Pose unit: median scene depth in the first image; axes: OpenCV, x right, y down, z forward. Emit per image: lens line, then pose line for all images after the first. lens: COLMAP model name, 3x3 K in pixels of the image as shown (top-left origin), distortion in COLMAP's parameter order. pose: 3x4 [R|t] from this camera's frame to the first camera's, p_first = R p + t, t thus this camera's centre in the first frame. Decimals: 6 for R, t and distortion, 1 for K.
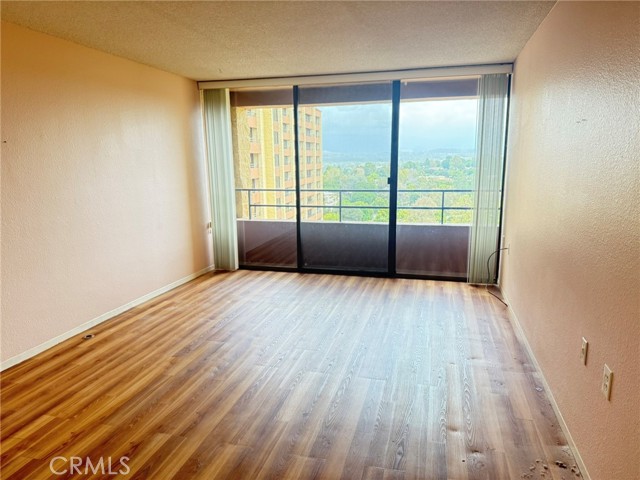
lens RADIAL K [[448.8, 0, 319.7], [0, 448.8, 239.8], [0, 0, 1]] dist [0.055041, -0.002620]
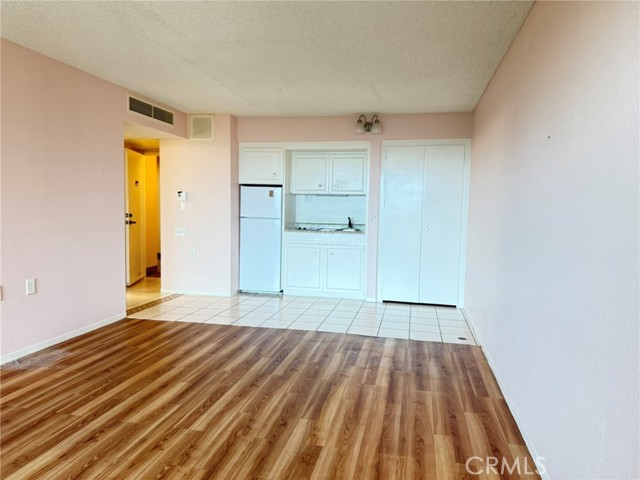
lens RADIAL K [[448.8, 0, 319.7], [0, 448.8, 239.8], [0, 0, 1]] dist [0.055041, -0.002620]
pose [[-0.999045, 0.011472, -0.042152, -0.313830], [0.000482, 0.967740, 0.251950, -0.231340], [0.043683, 0.251689, -0.966822, 1.675512]]
